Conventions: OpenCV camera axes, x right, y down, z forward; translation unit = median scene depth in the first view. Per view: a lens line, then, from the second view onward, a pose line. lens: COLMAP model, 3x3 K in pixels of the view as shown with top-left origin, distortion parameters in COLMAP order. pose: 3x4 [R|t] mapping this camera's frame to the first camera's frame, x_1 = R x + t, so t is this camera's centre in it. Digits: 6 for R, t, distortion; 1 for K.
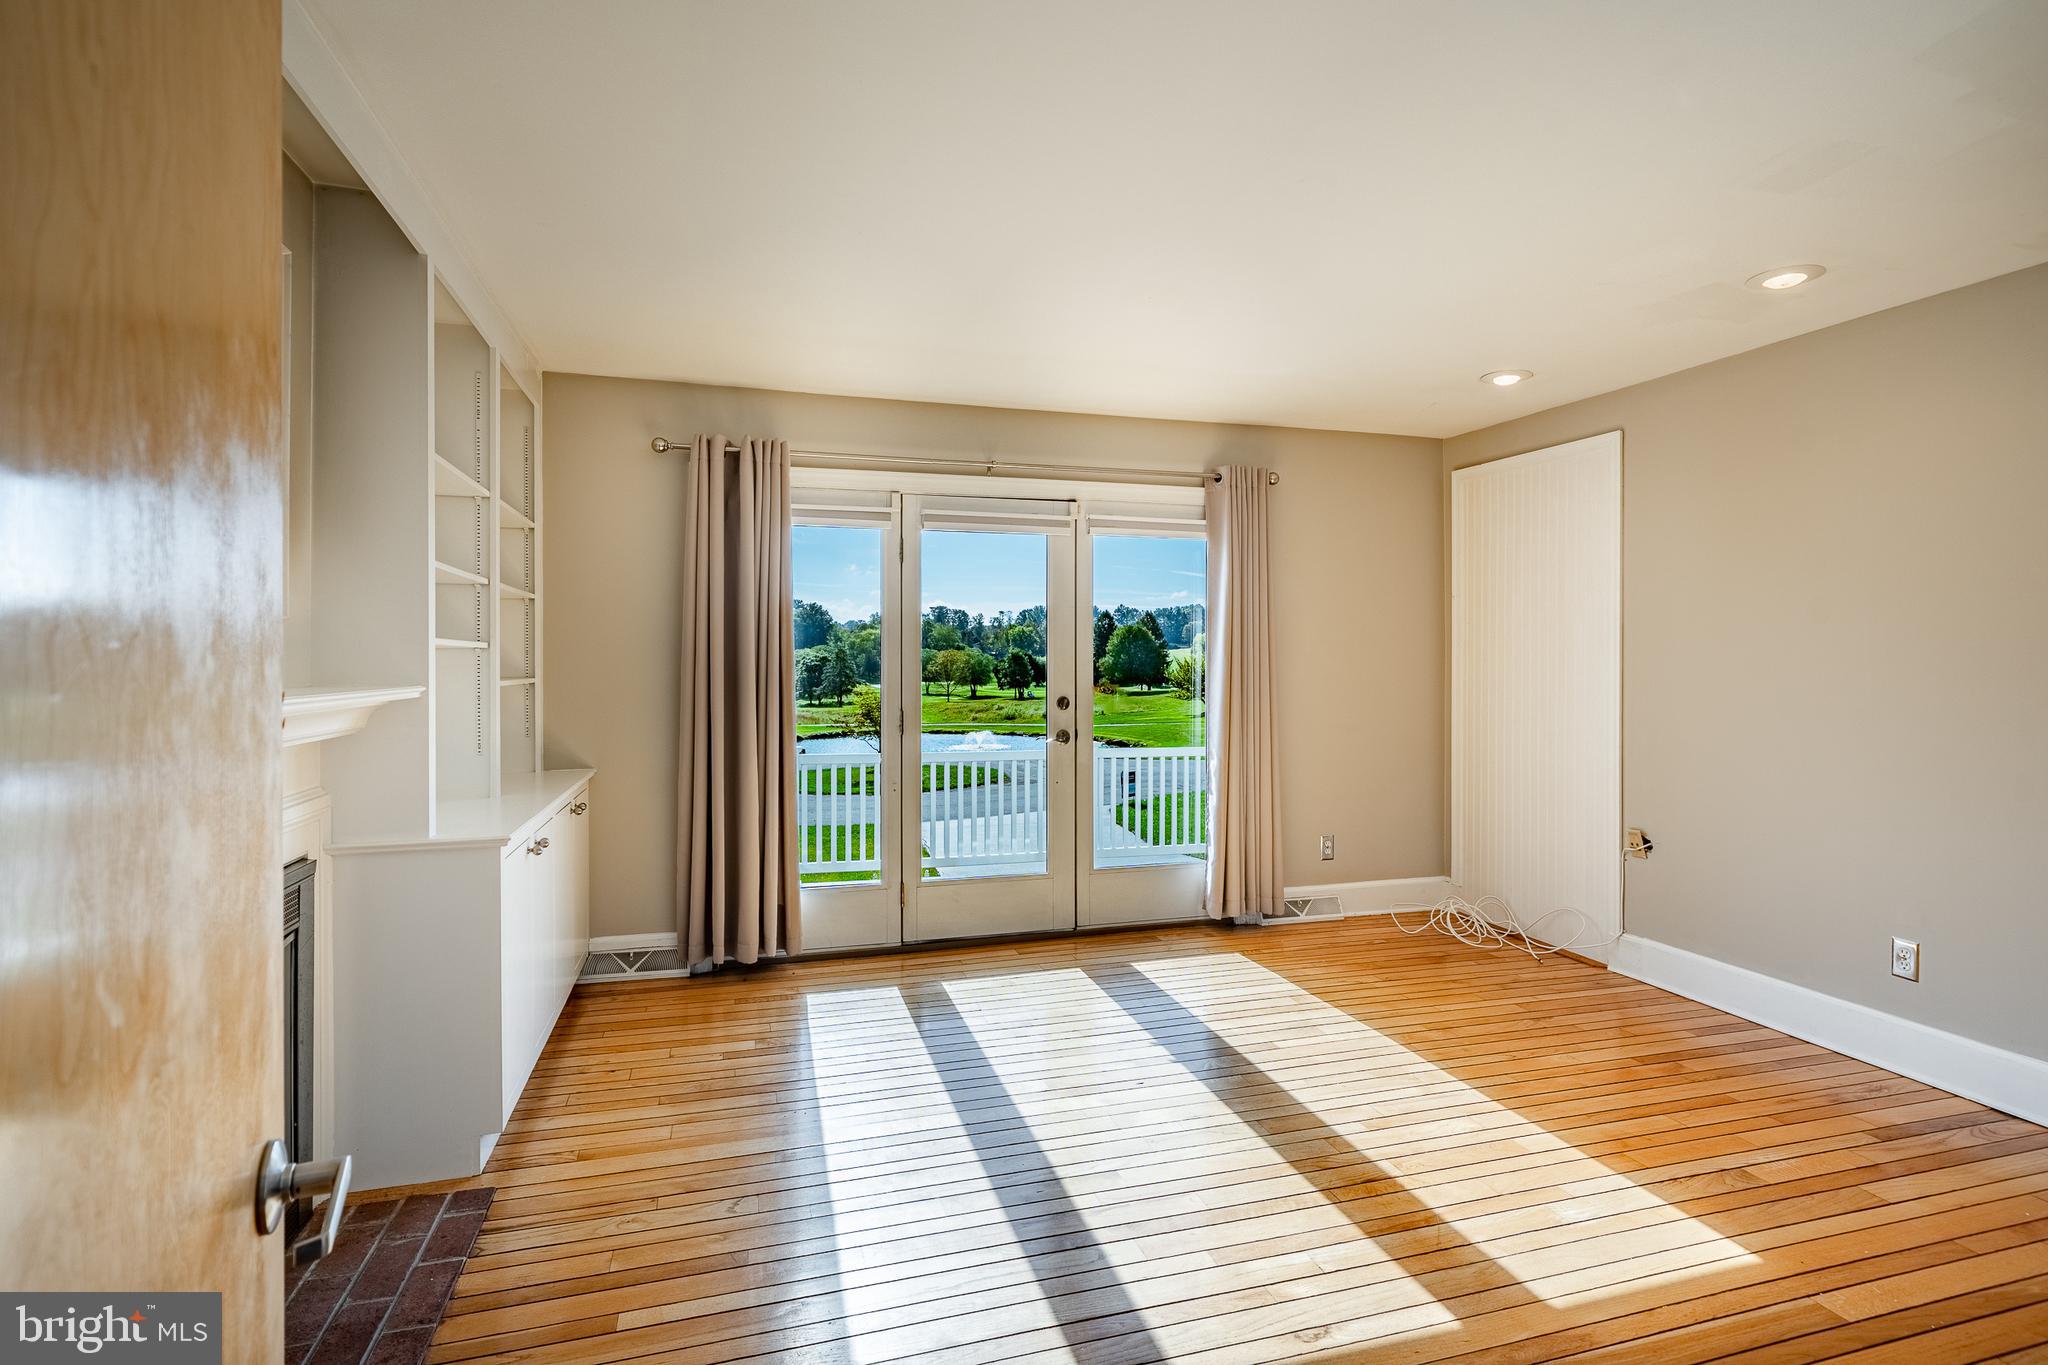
lens RADIAL K [[964.6, 0, 1018.6], [0, 964.6, 663.4], [0, 0, 1]] dist [0.000583, -0.000161]
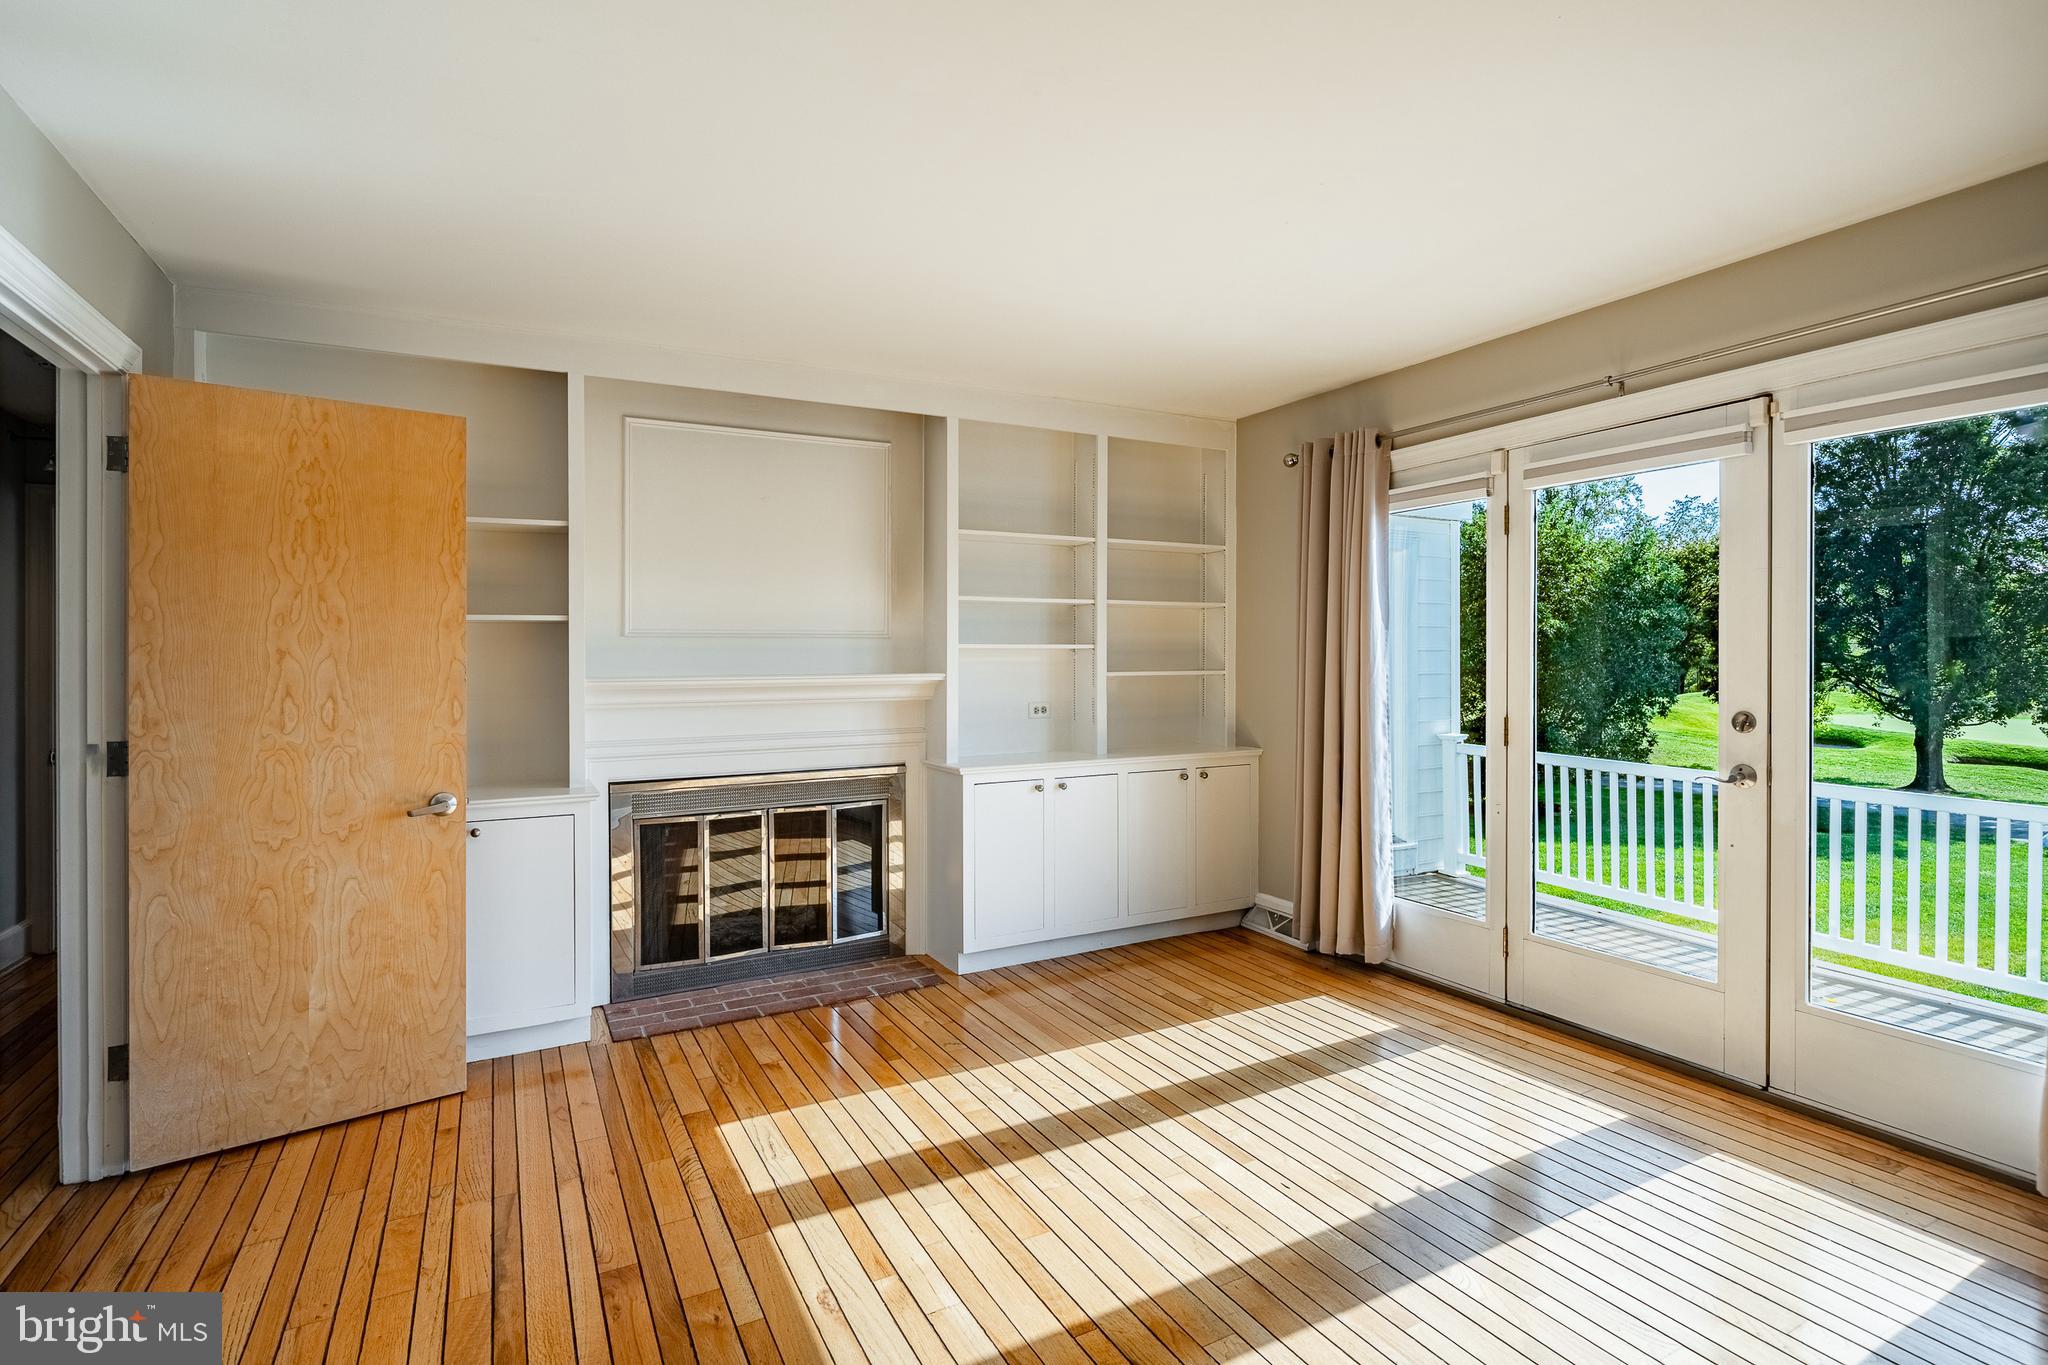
lens RADIAL K [[964.6, 0, 1026.2], [0, 964.6, 670.8], [0, 0, 1]] dist [0.000583, -0.000161]
pose [[0.221245, 0.010274, -0.975164, 0.637506], [0.000471, 0.999943, 0.010642, 0.001108], [0.975218, -0.002814, 0.221228, 0.462087]]
